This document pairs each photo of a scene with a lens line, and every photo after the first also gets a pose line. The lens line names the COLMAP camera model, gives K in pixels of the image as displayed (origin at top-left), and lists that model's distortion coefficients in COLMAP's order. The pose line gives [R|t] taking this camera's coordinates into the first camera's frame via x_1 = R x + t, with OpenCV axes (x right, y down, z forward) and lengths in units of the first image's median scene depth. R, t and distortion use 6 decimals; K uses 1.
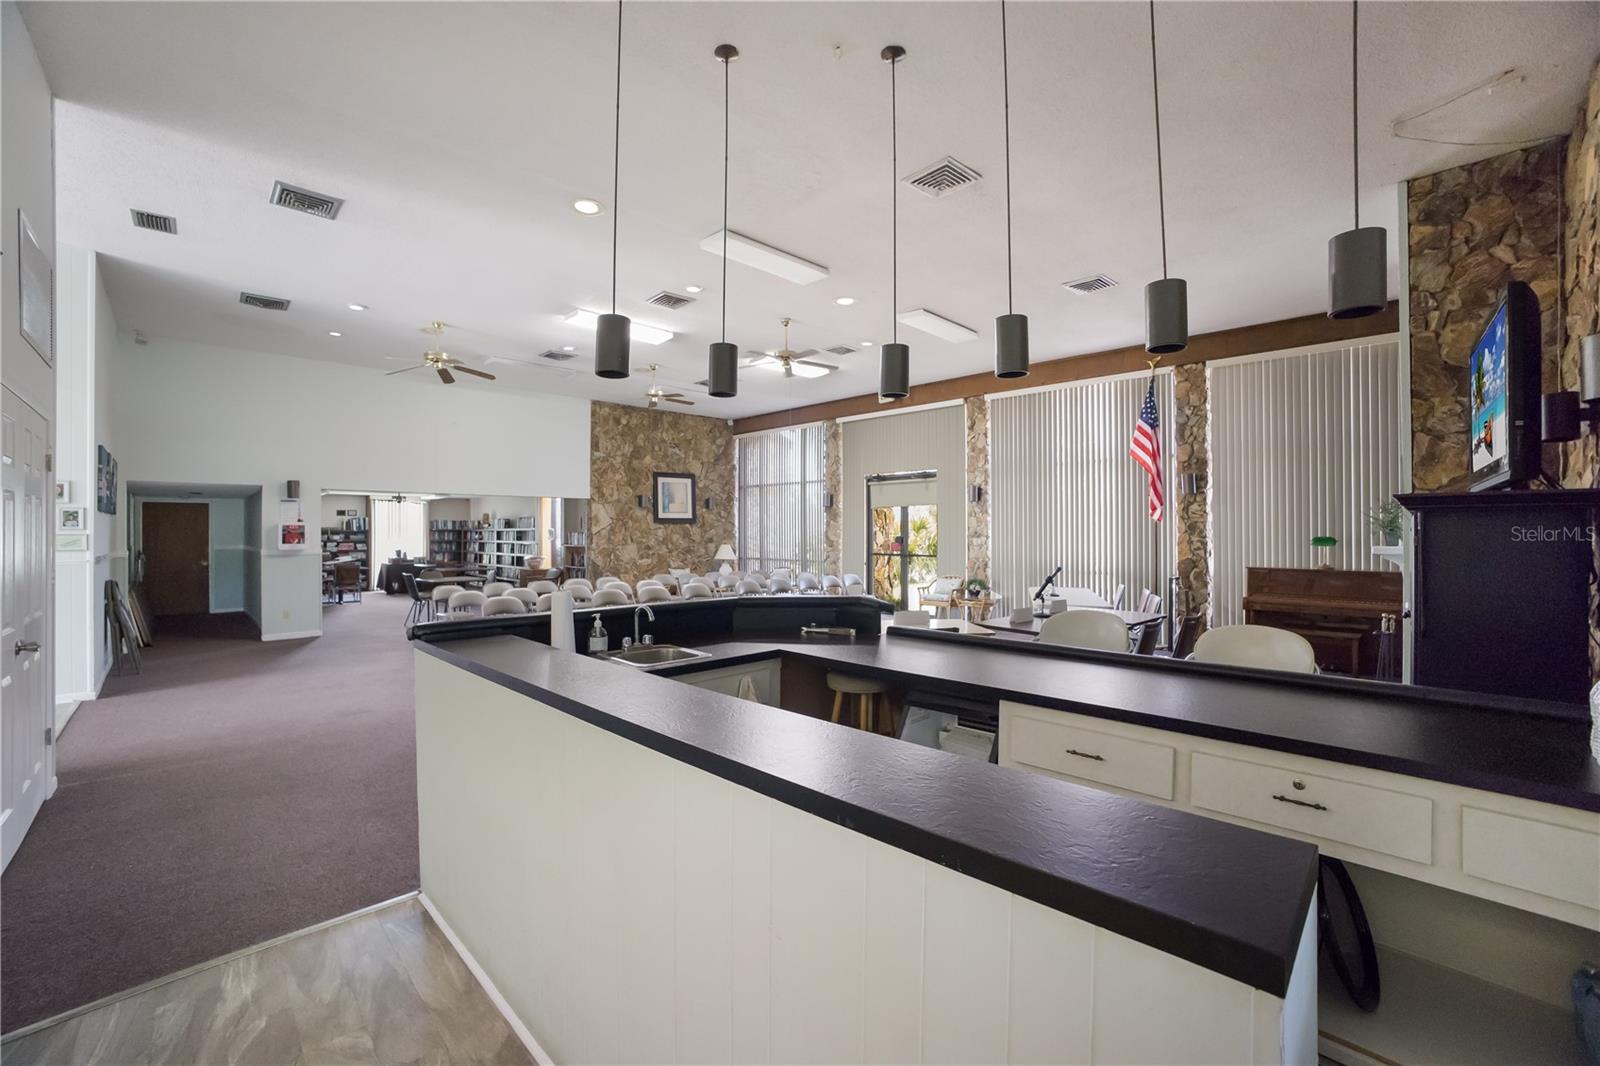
lens RADIAL K [[690.3, 0, 787.5], [0, 690.3, 536.7], [0, 0, 1]] dist [-0.029772, -0.000074]
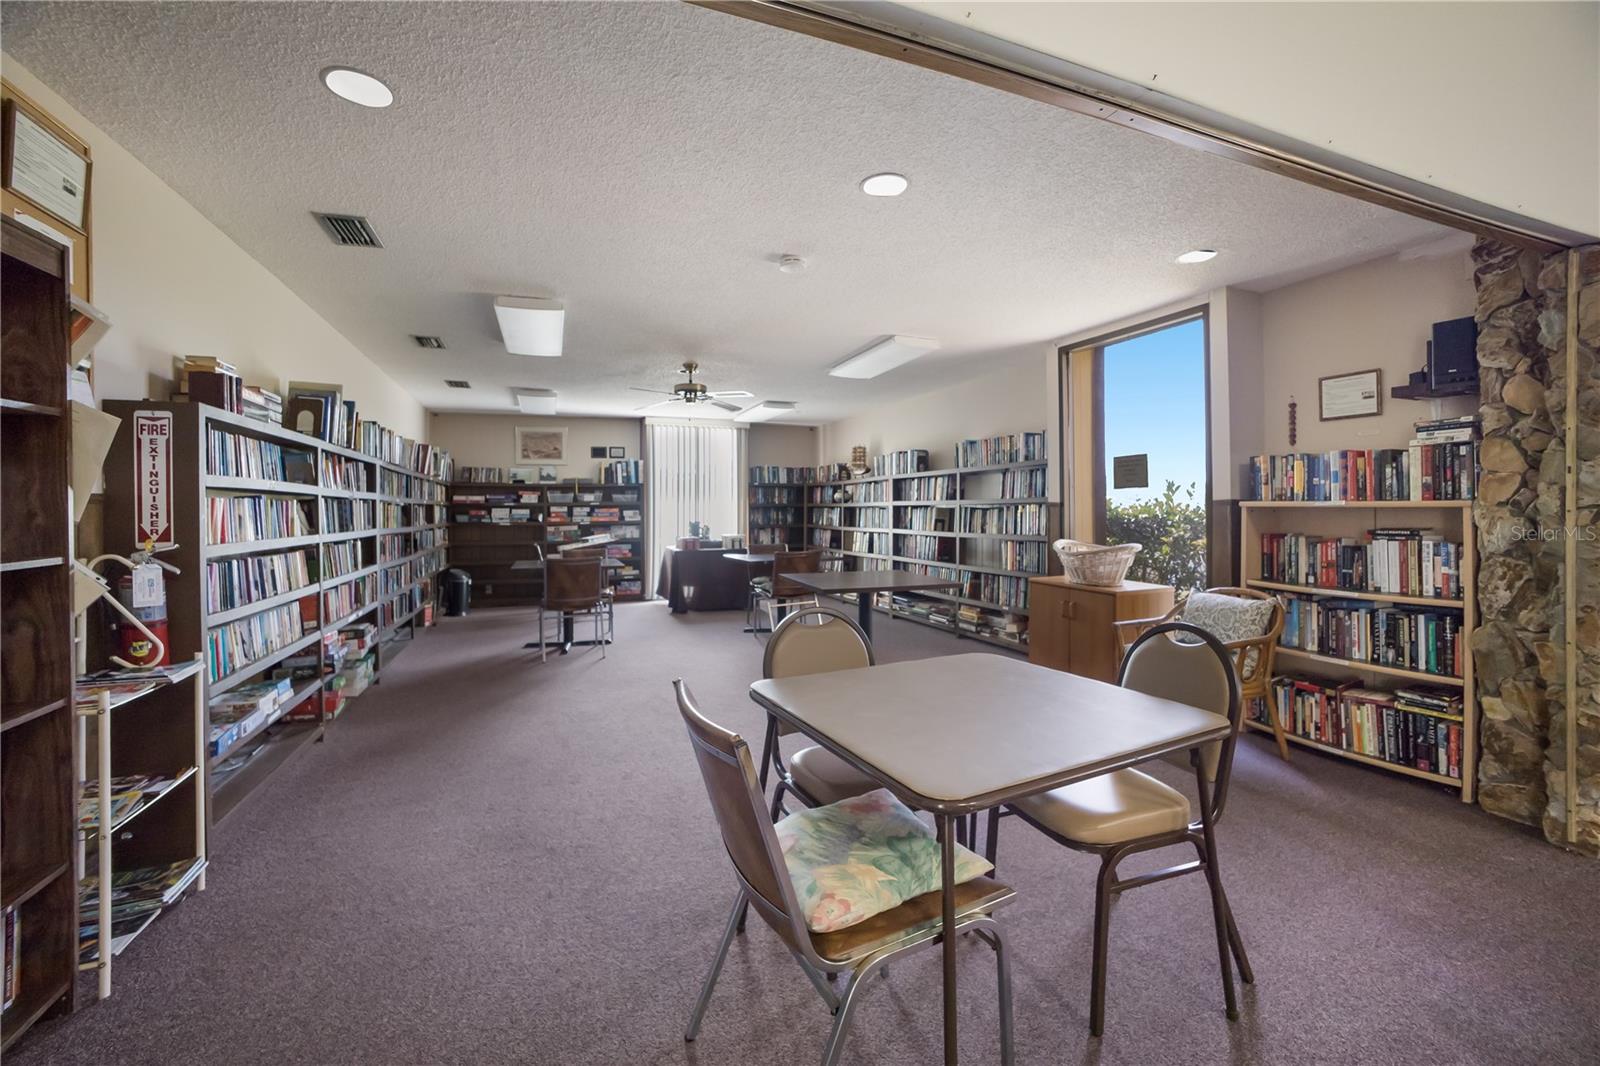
lens RADIAL K [[690.3, 0, 808.4], [0, 690.3, 517.6], [0, 0, 1]] dist [-0.029772, -0.000074]
pose [[0.928483, 0.002045, -0.371370, -0.291563], [-0.000013, 0.999985, 0.005474, 0.012810], [0.371376, -0.005077, 0.928469, 0.540291]]
